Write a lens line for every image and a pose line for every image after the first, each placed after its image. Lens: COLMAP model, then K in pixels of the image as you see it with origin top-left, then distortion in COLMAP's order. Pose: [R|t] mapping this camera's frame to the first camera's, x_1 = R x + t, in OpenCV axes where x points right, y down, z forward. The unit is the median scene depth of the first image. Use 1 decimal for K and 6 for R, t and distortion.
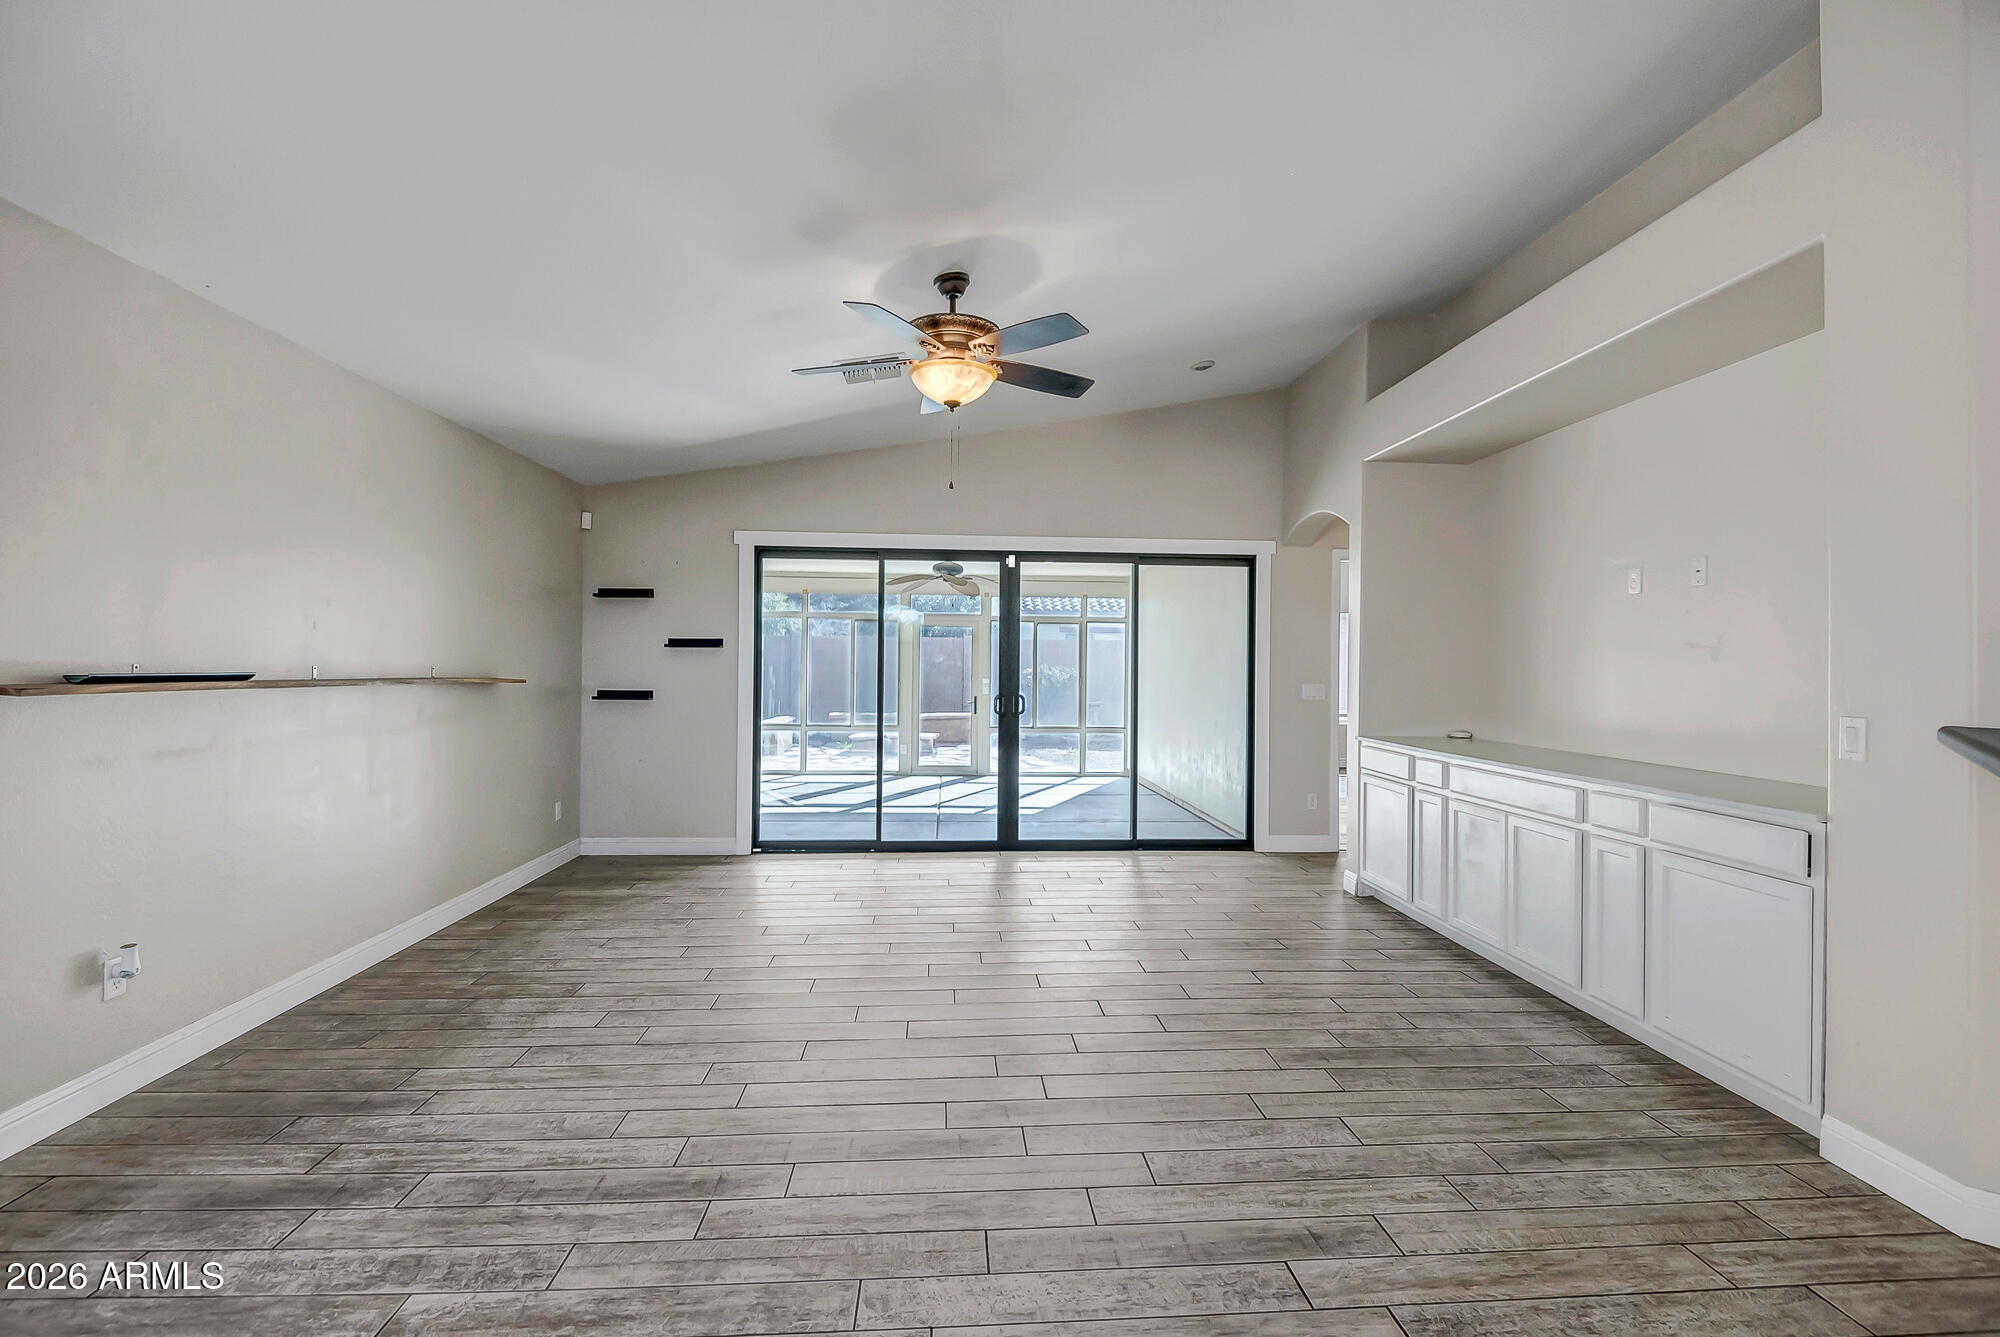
lens RADIAL K [[924.6, 0, 1001.9], [0, 924.6, 658.7], [0, 0, 1]] dist [0.012285, -0.014707]
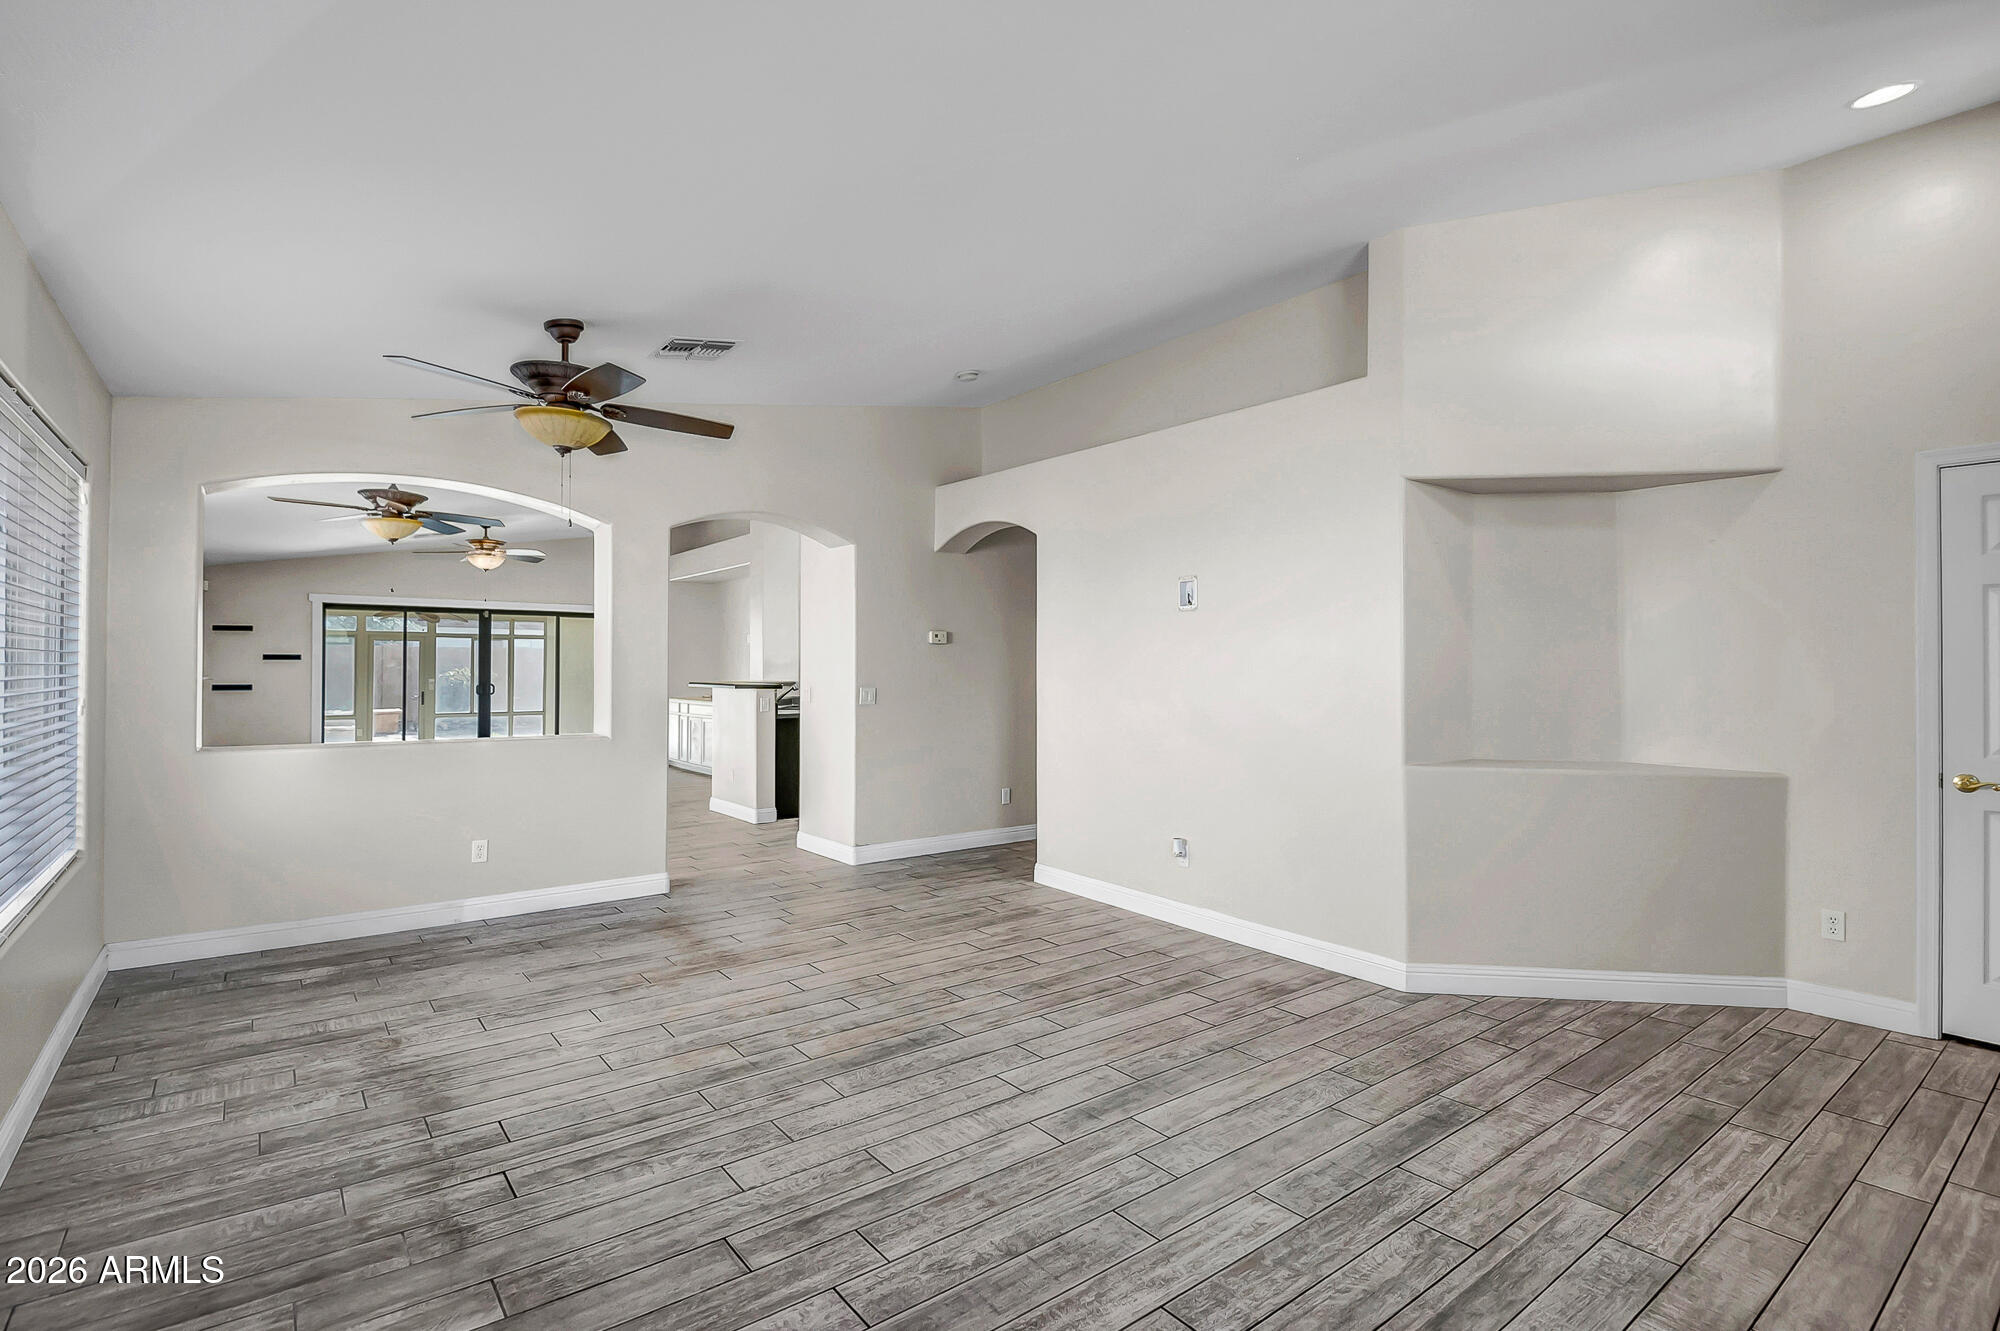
lens RADIAL K [[924.6, 0, 1001.9], [0, 924.6, 655.7], [0, 0, 1]] dist [0.012285, -0.014707]
pose [[0.817908, 0.000768, 0.575348, -0.487905], [0.000485, 0.999998, -0.002024, -0.033659], [-0.575348, 0.001934, 0.817906, -2.613930]]
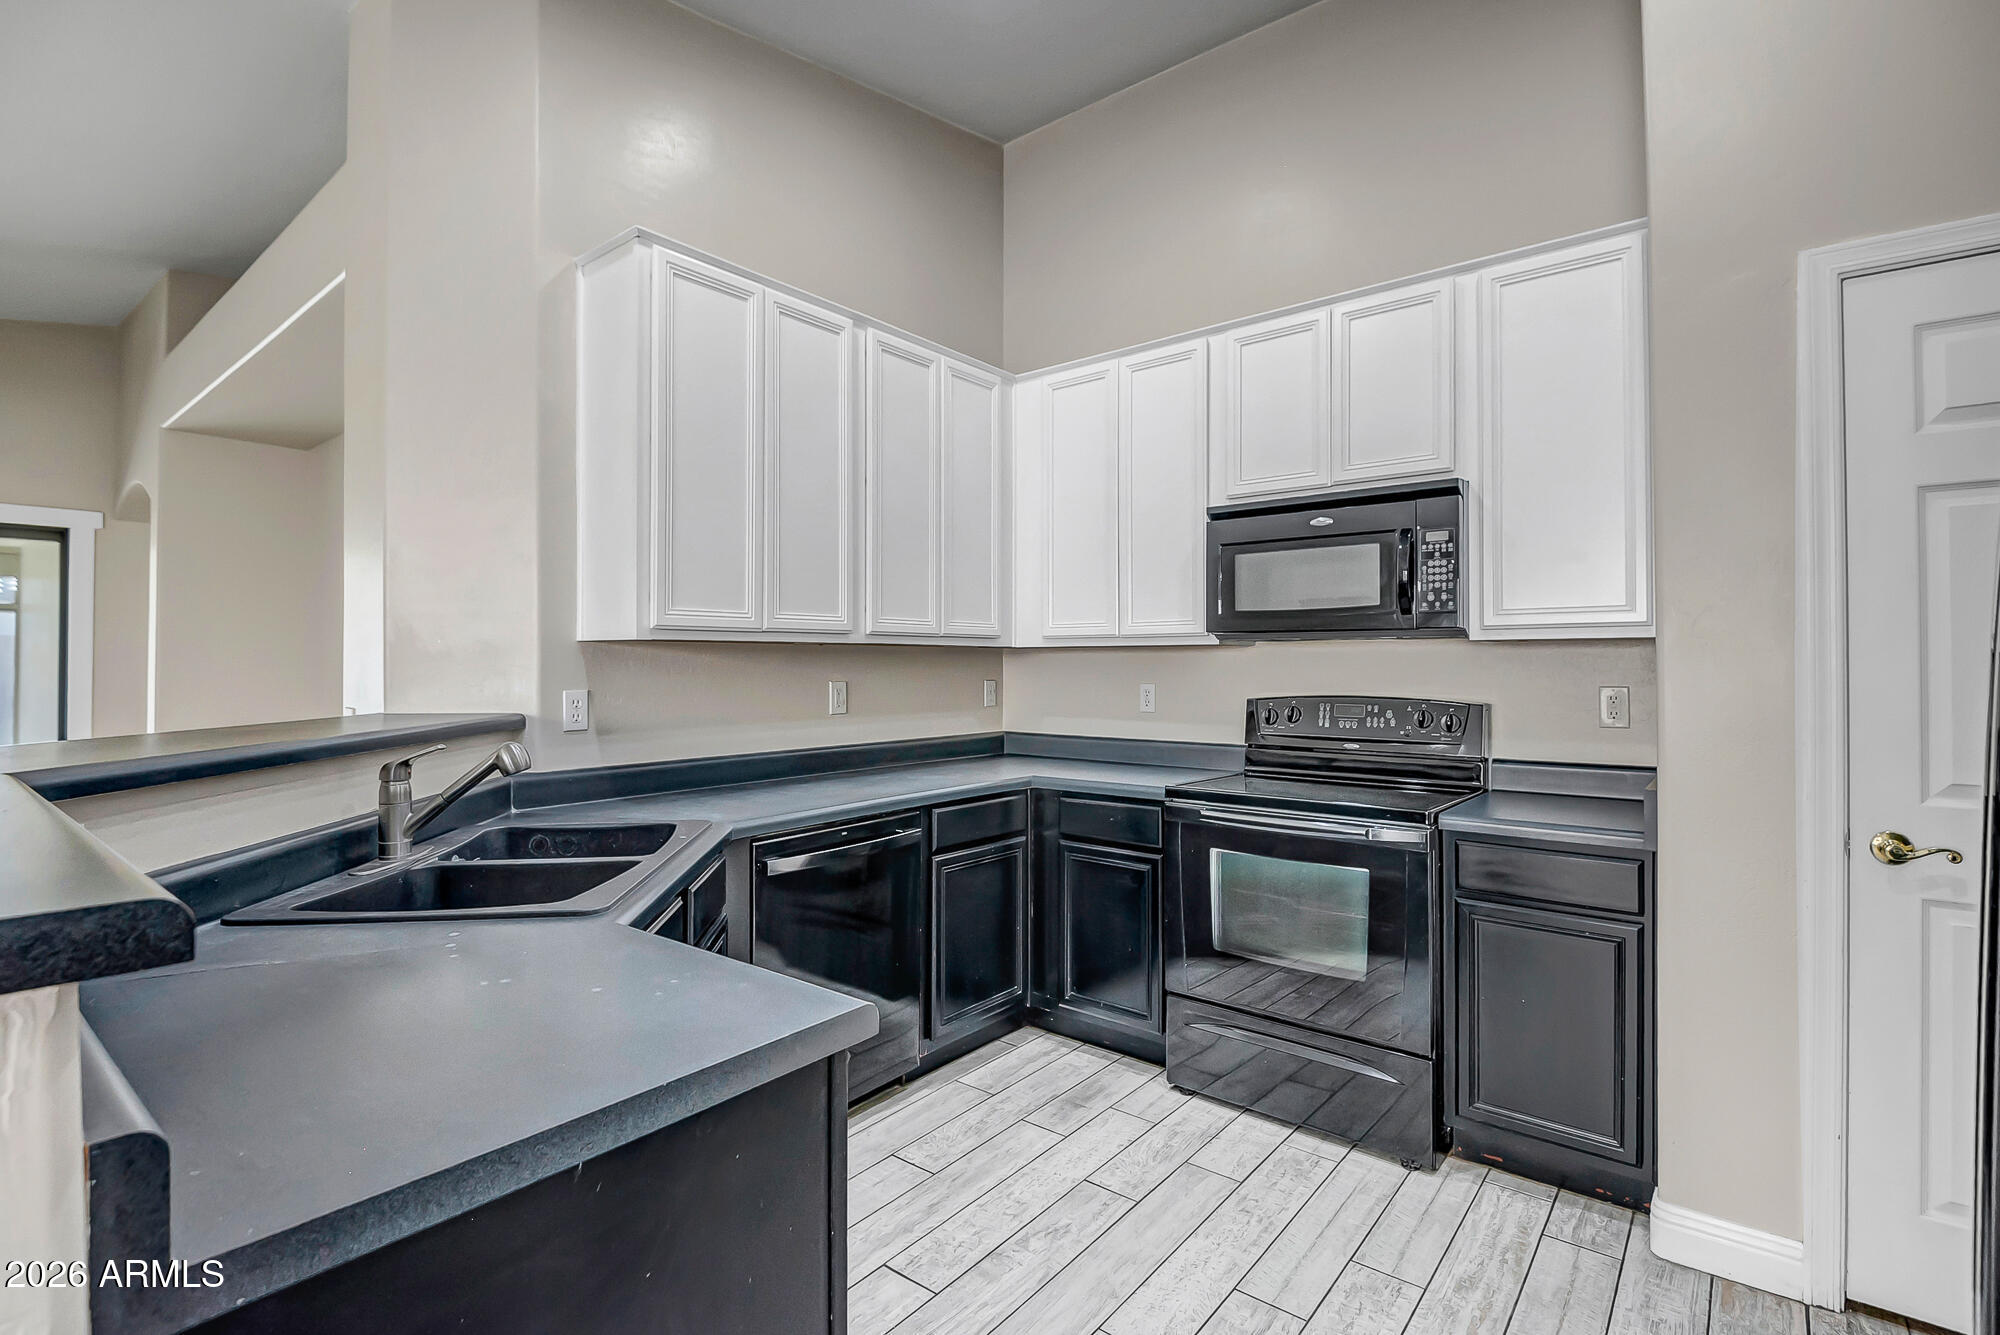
lens RADIAL K [[924.6, 0, 1001.9], [0, 924.6, 657.7], [0, 0, 1]] dist [0.012285, -0.014707]
pose [[0.679819, -0.007574, 0.733341, 0.557269], [0.006053, 0.999971, 0.004717, 0.003541], [-0.733355, 0.001232, 0.679844, -0.302423]]
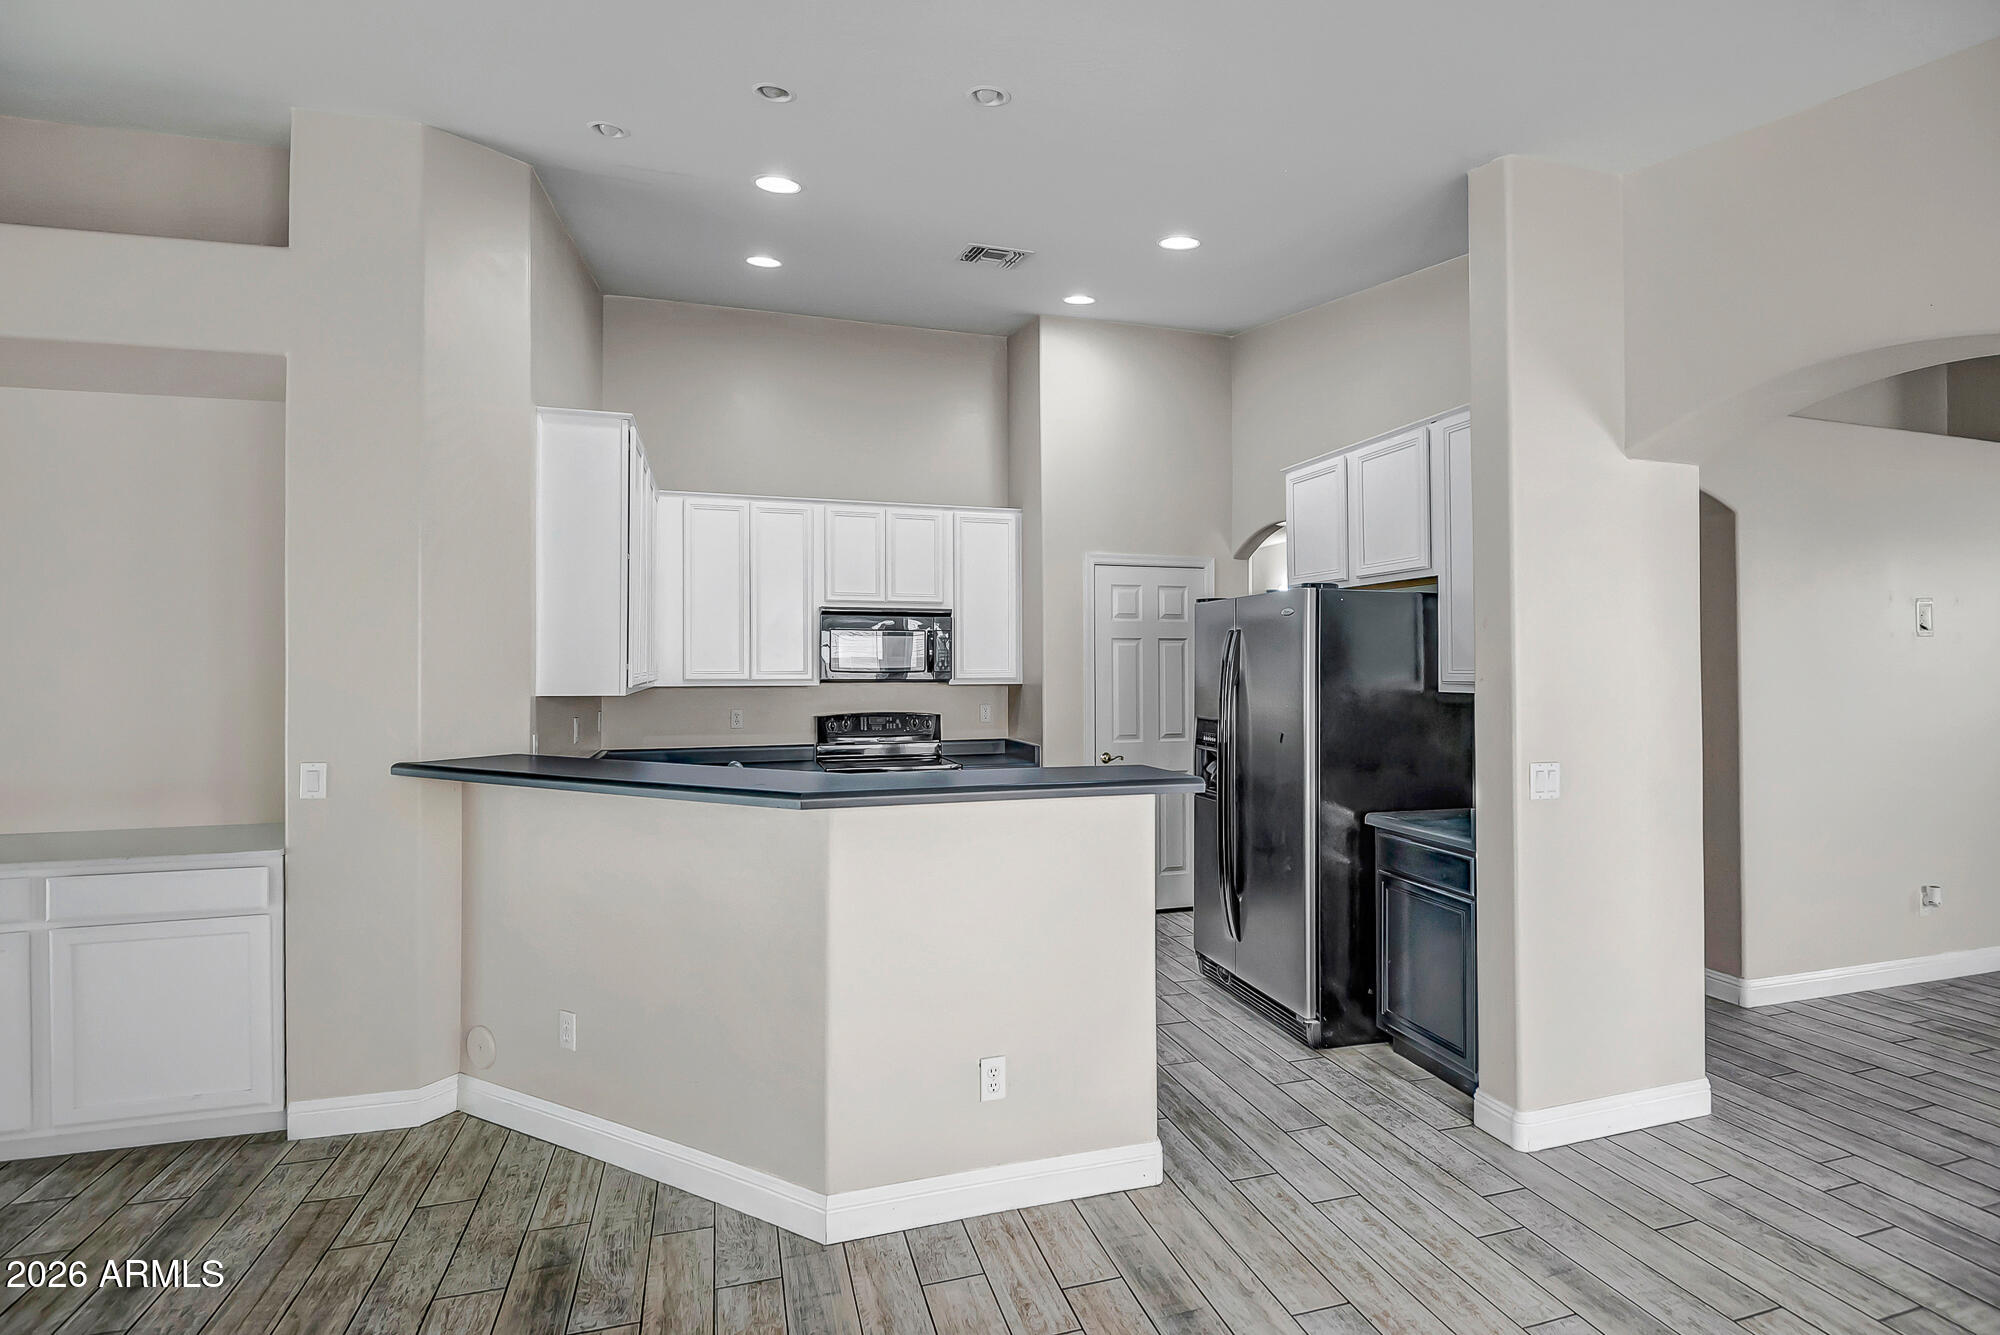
lens RADIAL K [[924.6, 0, 1001.9], [0, 924.6, 657.7], [0, 0, 1]] dist [0.012285, -0.014707]
pose [[-0.223682, -0.002321, 0.974659, -0.396525], [-0.003759, 0.999992, 0.001519, -0.067740], [-0.974655, -0.003324, -0.223689, 0.332091]]
